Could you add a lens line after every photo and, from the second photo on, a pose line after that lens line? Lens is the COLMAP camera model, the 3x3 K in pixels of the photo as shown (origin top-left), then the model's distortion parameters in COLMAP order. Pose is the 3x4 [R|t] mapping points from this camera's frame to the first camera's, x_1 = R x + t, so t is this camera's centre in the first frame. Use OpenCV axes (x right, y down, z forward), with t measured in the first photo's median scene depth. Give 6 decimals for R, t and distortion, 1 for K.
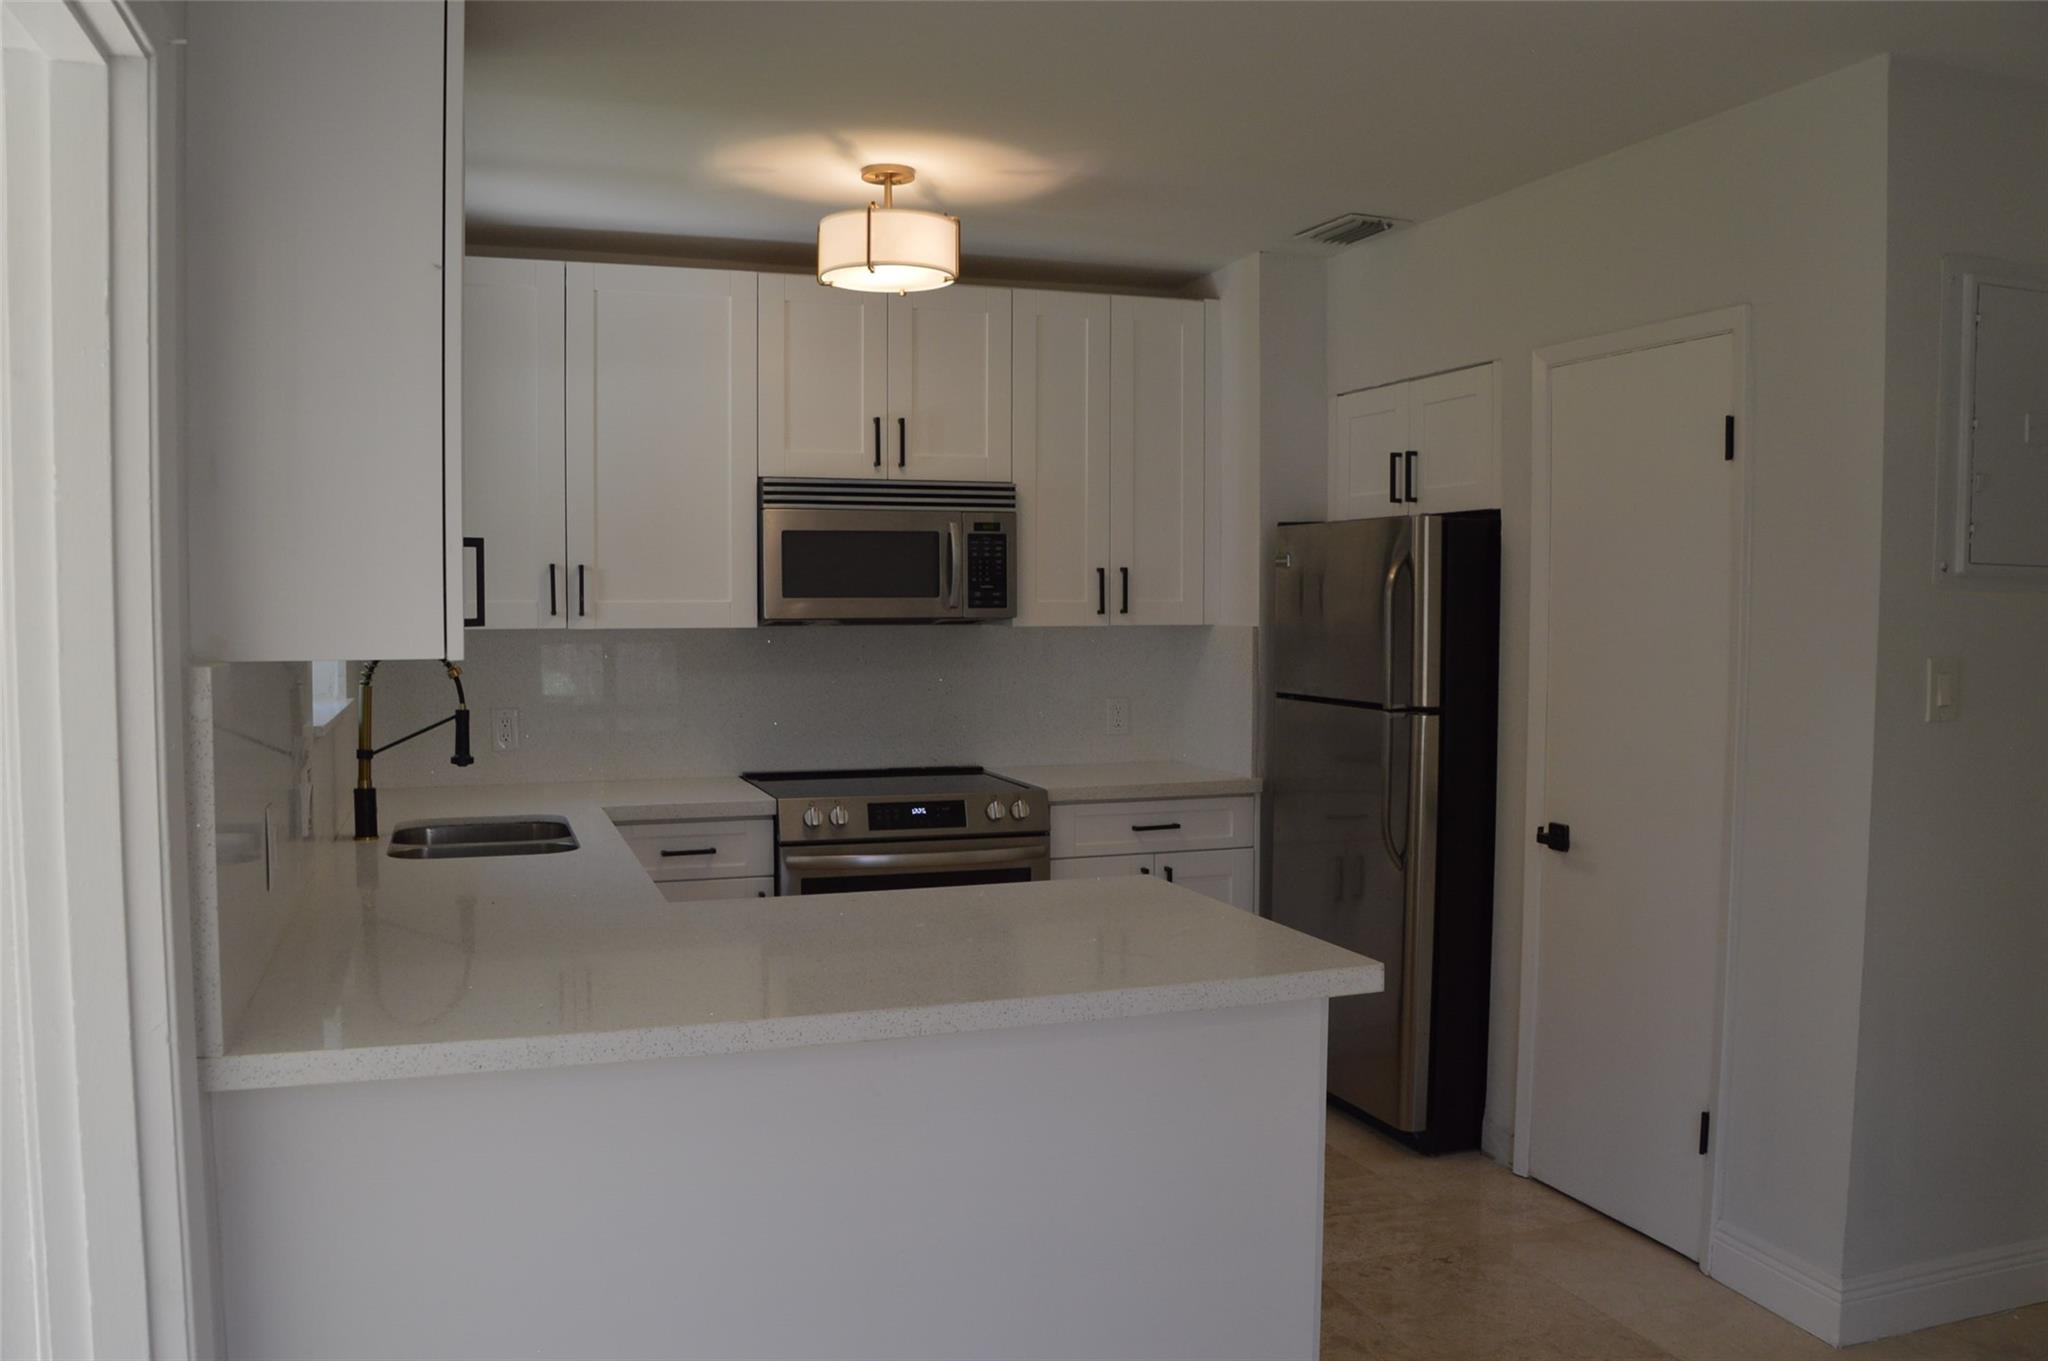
lens RADIAL K [[1610.3, 0, 1026.9], [0, 1610.3, 698.1], [0, 0, 1]] dist [-0.151510, 0.092309]
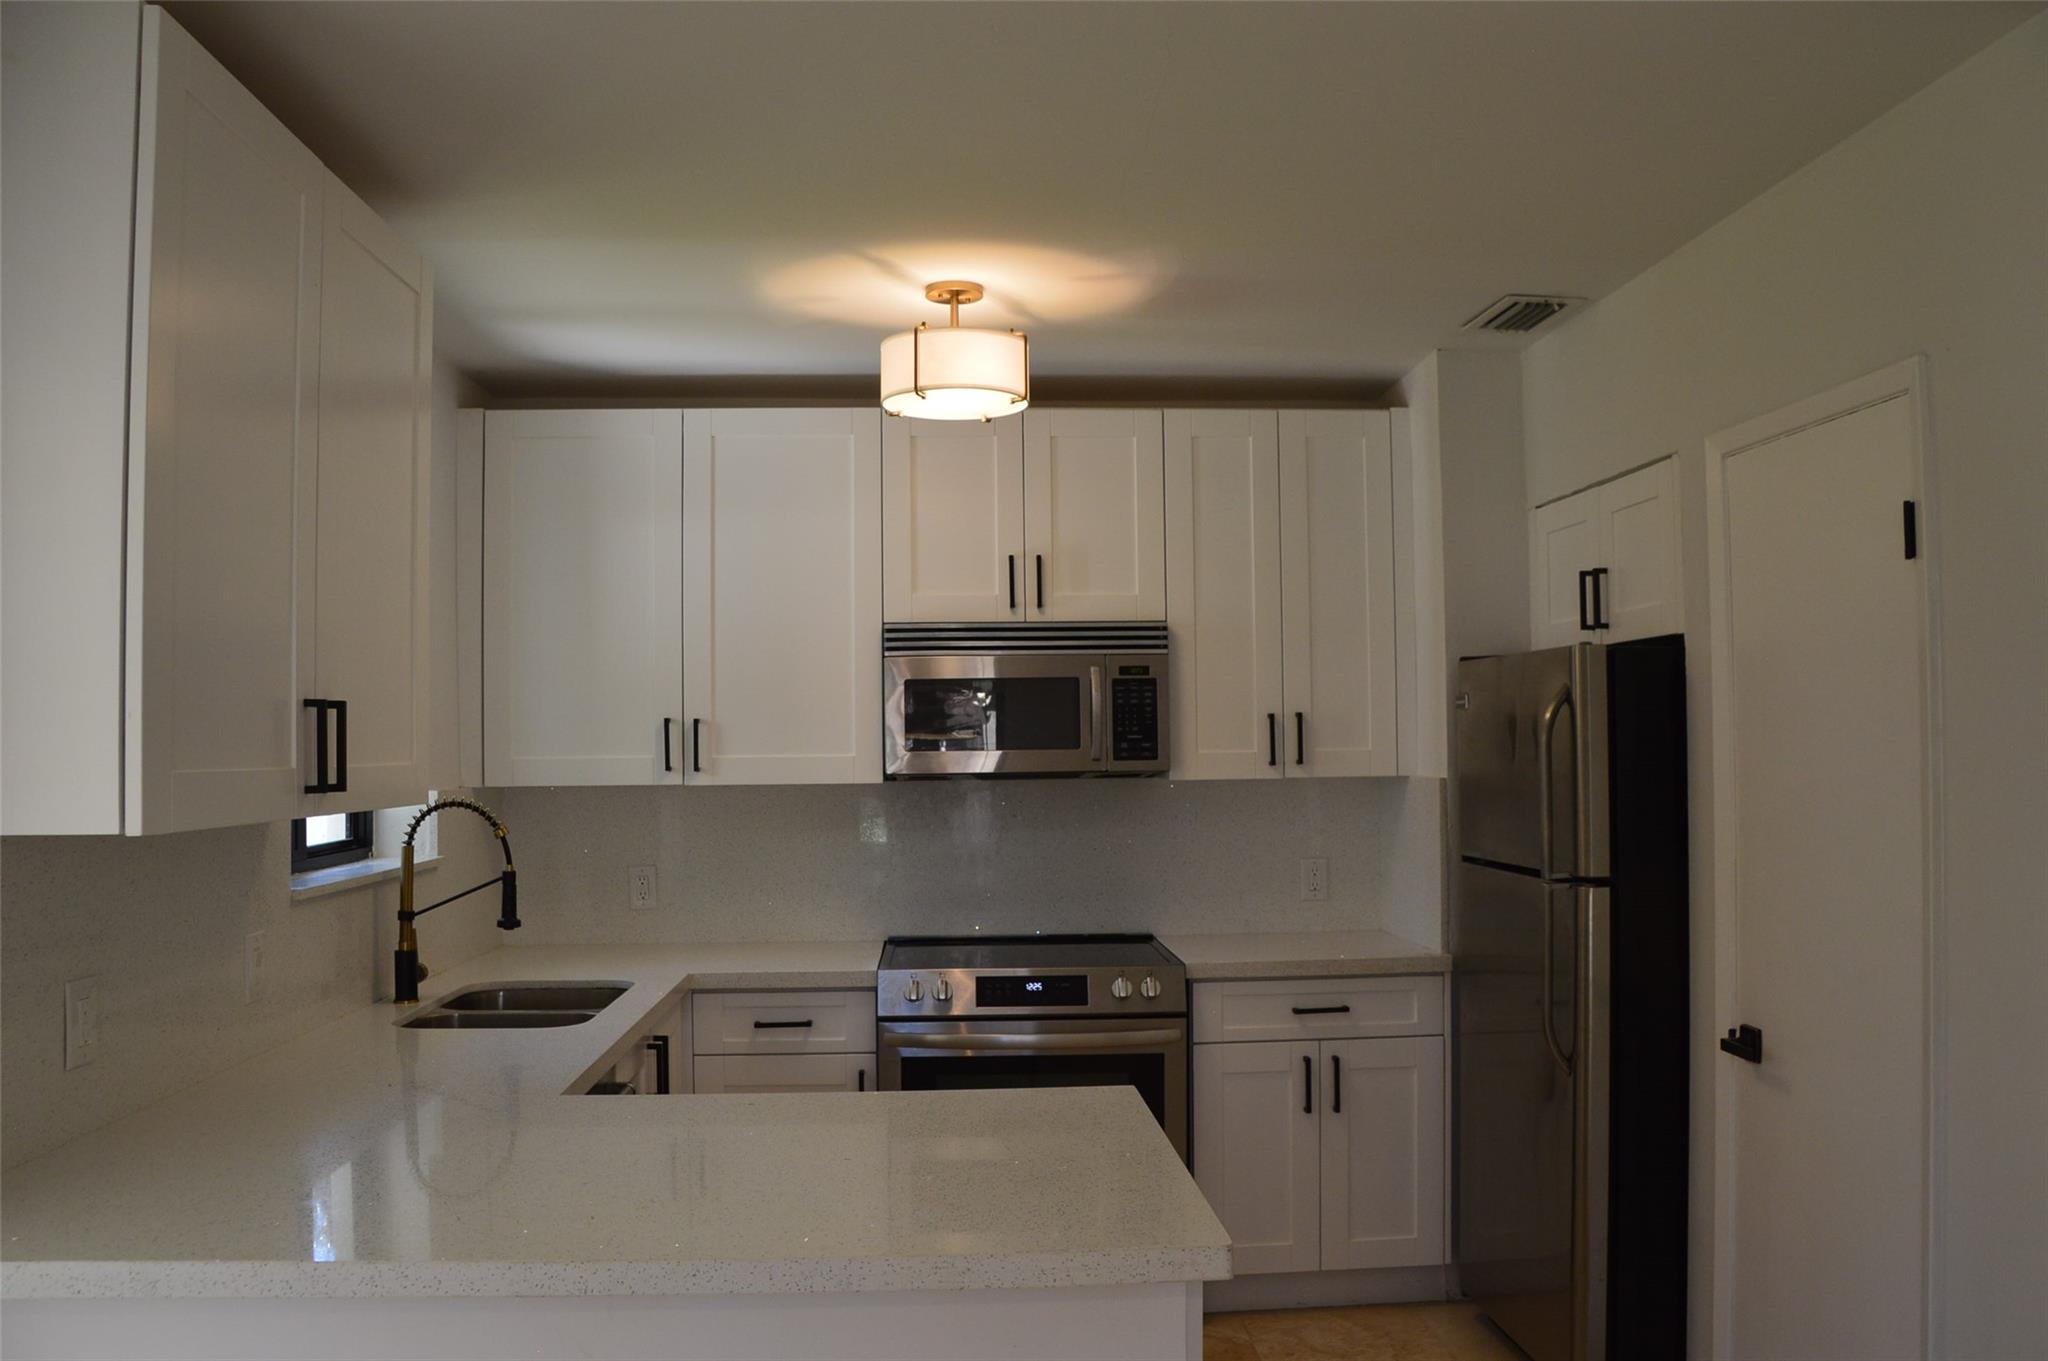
lens RADIAL K [[1610.3, 0, 1026.9], [0, 1610.3, 698.1], [0, 0, 1]] dist [-0.151510, 0.092309]
pose [[0.961343, -0.019085, -0.274690, 0.177127], [-0.005102, 0.996189, -0.087072, -0.012591], [0.275305, 0.085108, 0.957582, 0.123066]]
